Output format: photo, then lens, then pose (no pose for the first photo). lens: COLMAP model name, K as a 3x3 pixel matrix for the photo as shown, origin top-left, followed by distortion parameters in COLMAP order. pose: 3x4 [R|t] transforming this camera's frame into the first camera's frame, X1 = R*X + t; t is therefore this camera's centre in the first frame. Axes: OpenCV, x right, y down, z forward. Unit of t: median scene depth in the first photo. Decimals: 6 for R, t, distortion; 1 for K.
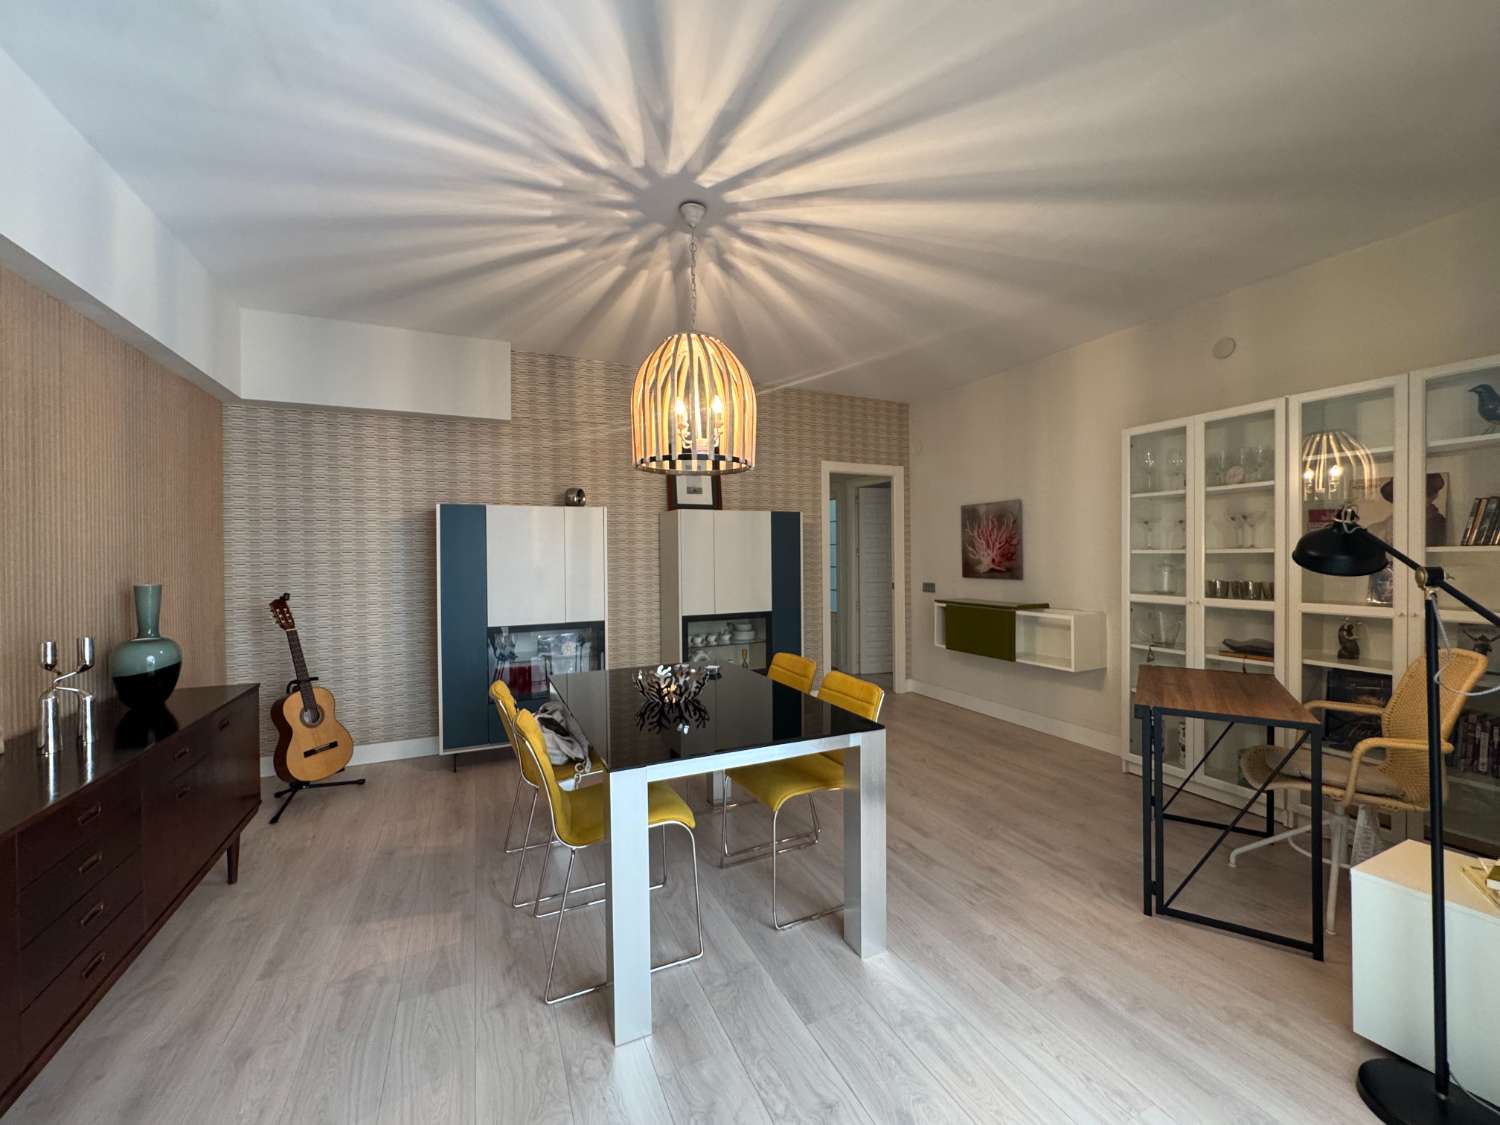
lens RADIAL K [[606.1, 0, 710.4], [0, 606.1, 544.0], [0, 0, 1]] dist [-0.012479, 0.001656]
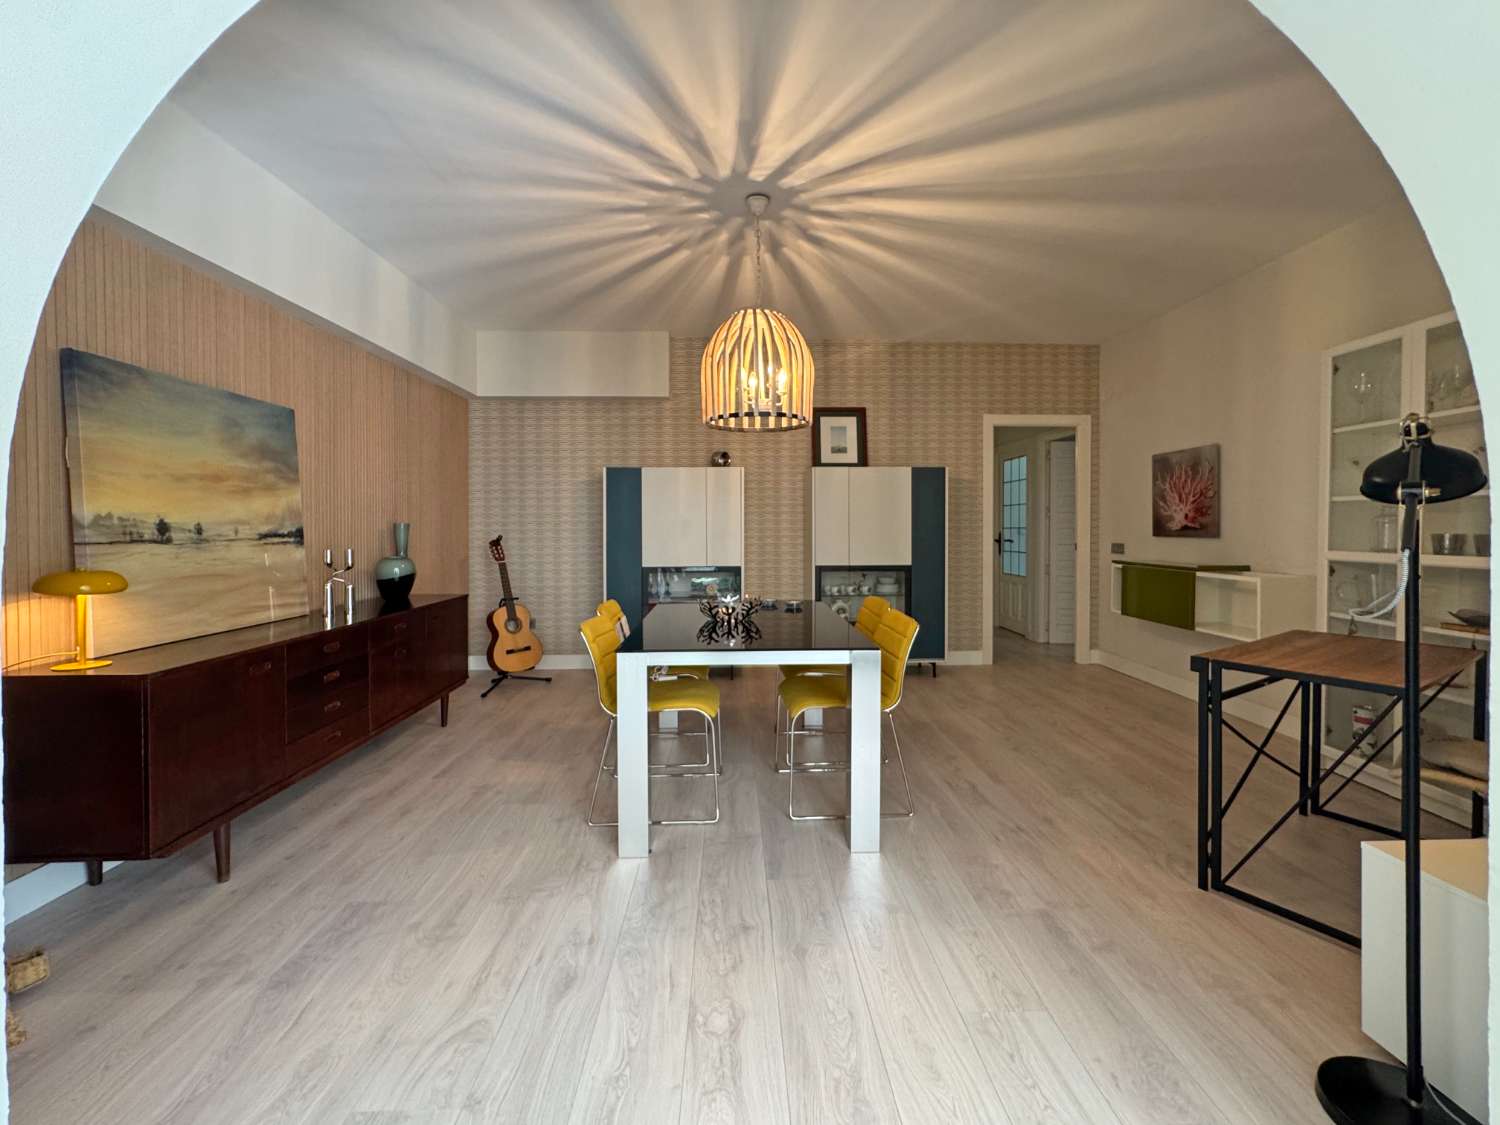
lens RADIAL K [[606.1, 0, 730.1], [0, 606.1, 519.8], [0, 0, 1]] dist [-0.012479, 0.001656]
pose [[0.925301, -0.000500, -0.379232, 0.301884], [0.002930, 0.999979, 0.005831, 0.040164], [0.379221, -0.006506, 0.925283, -0.075377]]
